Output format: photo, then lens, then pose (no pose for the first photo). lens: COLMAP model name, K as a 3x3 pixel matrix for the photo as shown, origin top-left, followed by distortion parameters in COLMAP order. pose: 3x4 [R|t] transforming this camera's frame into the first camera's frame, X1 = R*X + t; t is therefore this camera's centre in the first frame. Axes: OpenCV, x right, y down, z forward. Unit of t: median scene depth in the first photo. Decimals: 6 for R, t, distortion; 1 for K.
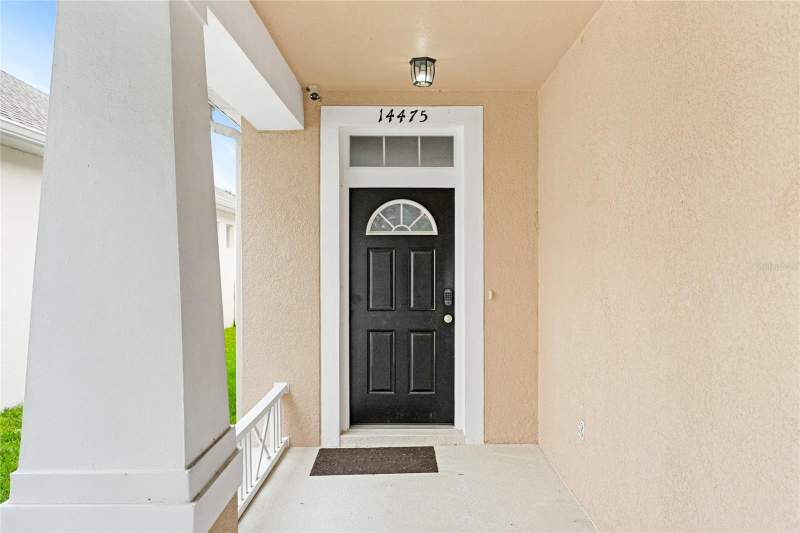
lens RADIAL K [[616.8, 0, 400.0], [0, 616.8, 266.5], [0, 0, 1]] dist [-0.000169, -0.000059]
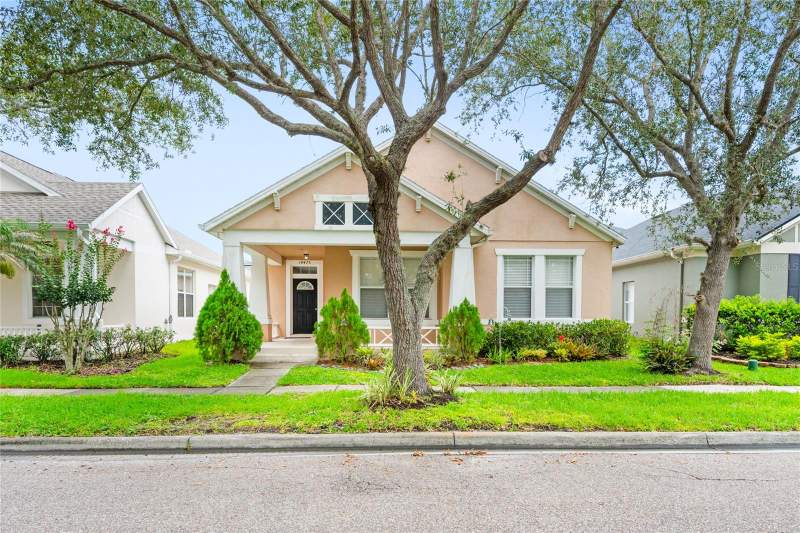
lens RADIAL K [[535.6, 0, 400.5], [0, 535.6, 332.7], [0, 0, 1]] dist [0.000800, 0.001033]
pose [[0.998377, 0.003230, 0.056863, 0.466222], [-0.004753, 0.999633, 0.026669, 0.150474], [-0.056756, -0.026896, 0.998026, -2.844433]]
